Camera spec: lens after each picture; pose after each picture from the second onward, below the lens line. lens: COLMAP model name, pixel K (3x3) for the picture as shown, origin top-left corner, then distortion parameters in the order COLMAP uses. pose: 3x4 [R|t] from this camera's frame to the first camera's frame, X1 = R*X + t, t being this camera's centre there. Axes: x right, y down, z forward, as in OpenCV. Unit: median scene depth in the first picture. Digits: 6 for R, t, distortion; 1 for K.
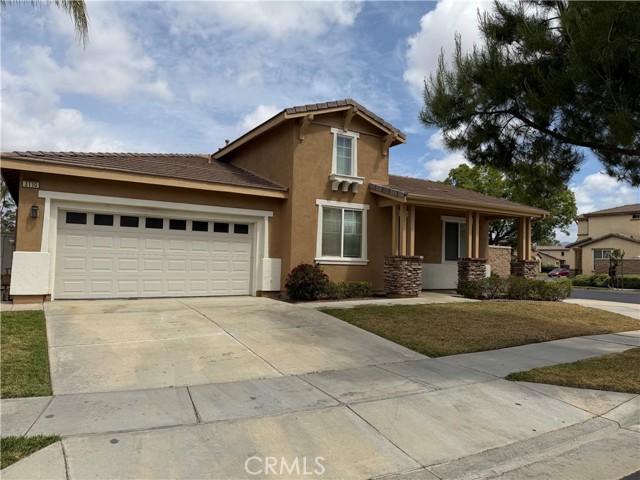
lens RADIAL K [[457.6, 0, 329.8], [0, 457.6, 240.7], [0, 0, 1]] dist [0.082967, -0.091780]
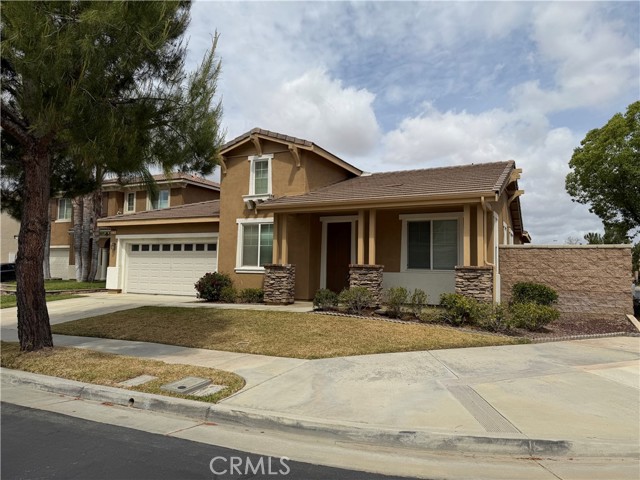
lens RADIAL K [[457.6, 0, 319.4], [0, 457.6, 236.2], [0, 0, 1]] dist [0.082967, -0.091780]
pose [[0.513761, -0.076732, -0.854495, 1.096536], [0.037984, 0.997050, -0.066695, 0.042943], [0.857092, 0.001808, 0.515160, 0.555647]]
